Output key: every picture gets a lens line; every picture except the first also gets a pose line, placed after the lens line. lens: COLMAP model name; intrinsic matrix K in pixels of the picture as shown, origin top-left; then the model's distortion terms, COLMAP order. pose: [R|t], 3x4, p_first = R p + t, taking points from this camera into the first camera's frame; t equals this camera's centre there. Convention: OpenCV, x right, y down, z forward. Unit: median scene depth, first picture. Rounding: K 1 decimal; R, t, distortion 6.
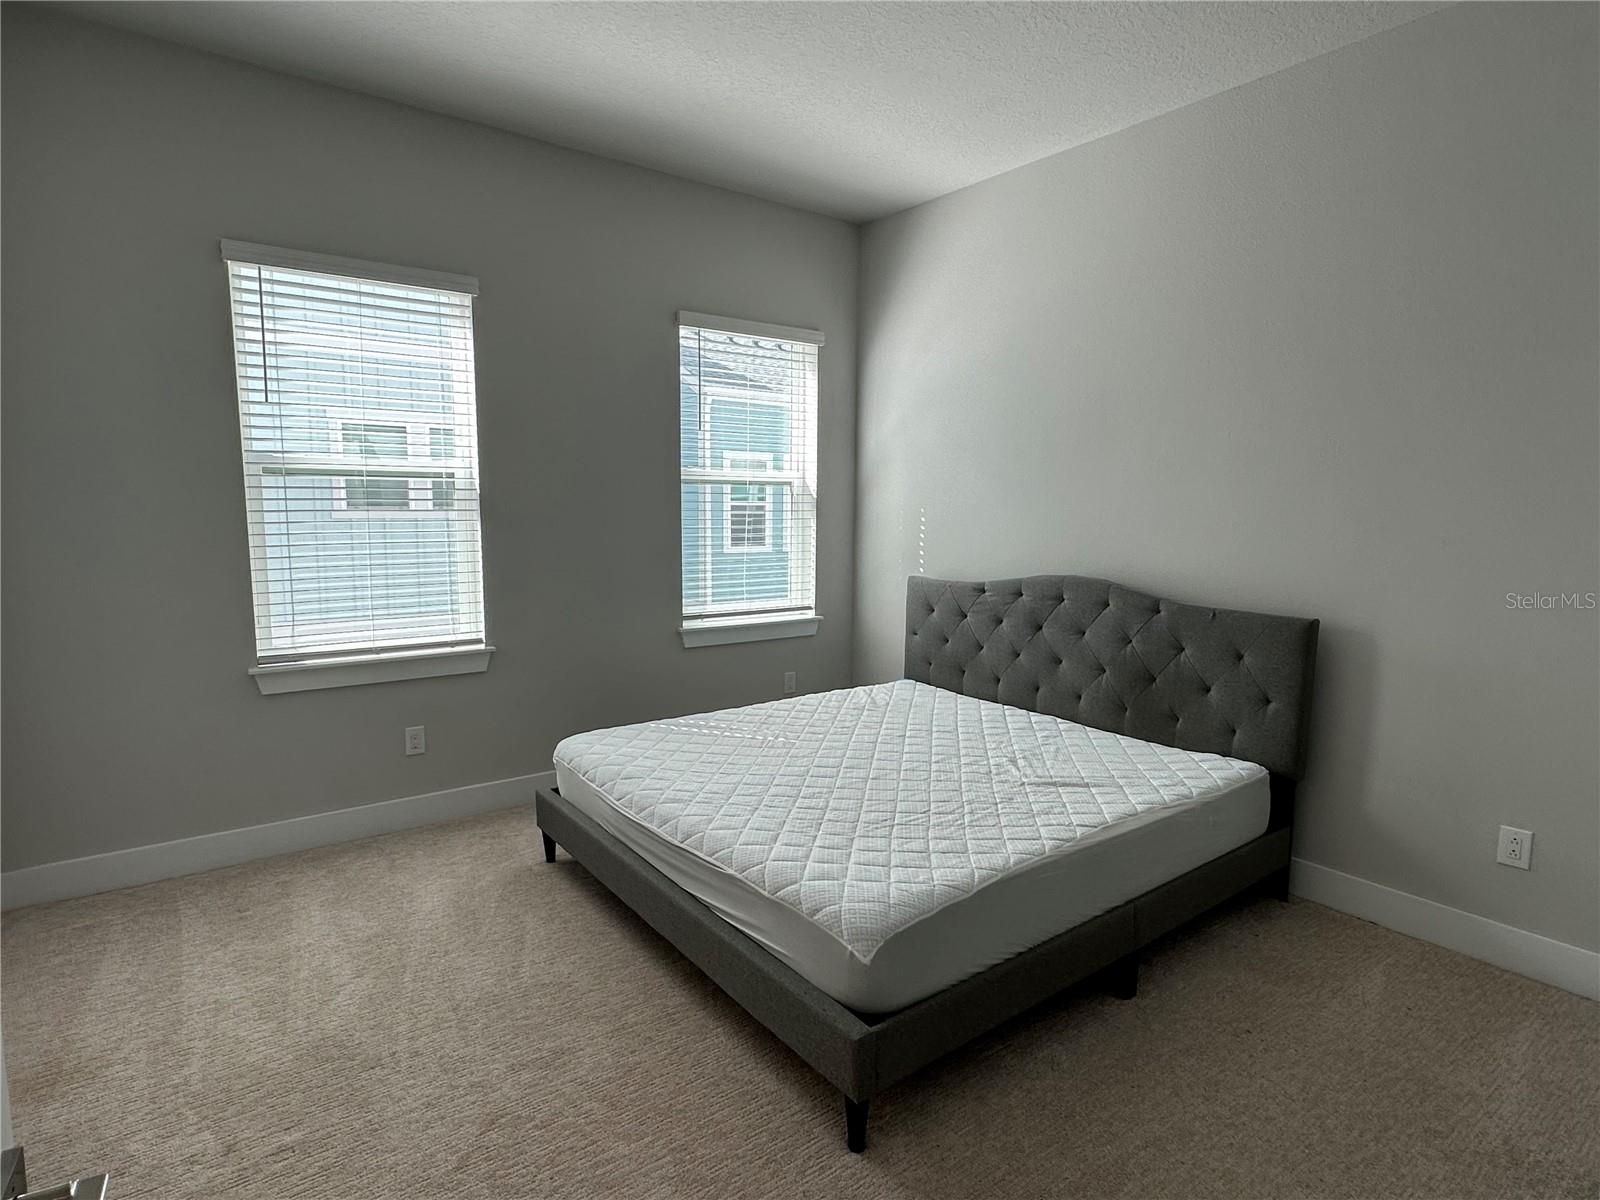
lens RADIAL K [[846.3, 0, 800.0], [0, 846.3, 600.0], [0, 0, 1]] dist [-0.002447, -0.000947]
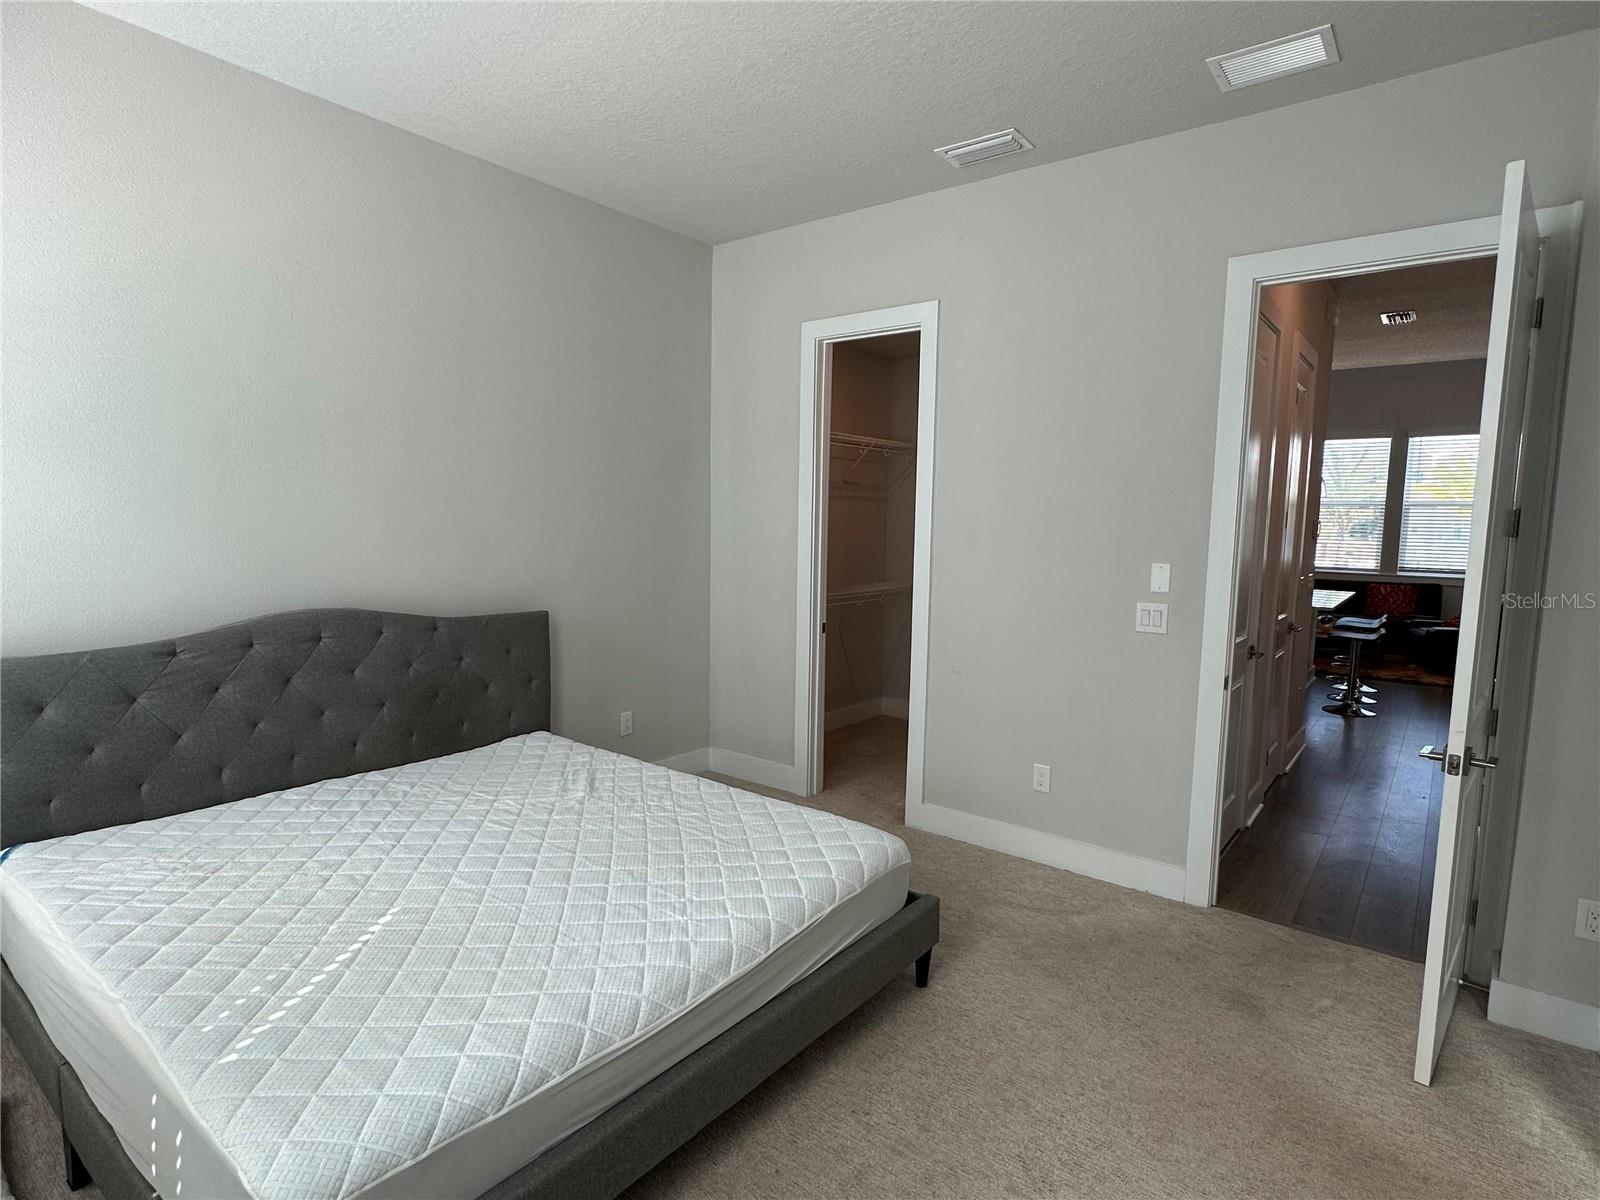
lens RADIAL K [[846.3, 0, 800.0], [0, 846.3, 600.0], [0, 0, 1]] dist [-0.002447, -0.000947]
pose [[-0.261982, -0.114074, 0.958307, -0.674898], [0.084184, 0.986503, 0.140445, -0.128703], [-0.961394, 0.117468, -0.248843, 0.834751]]
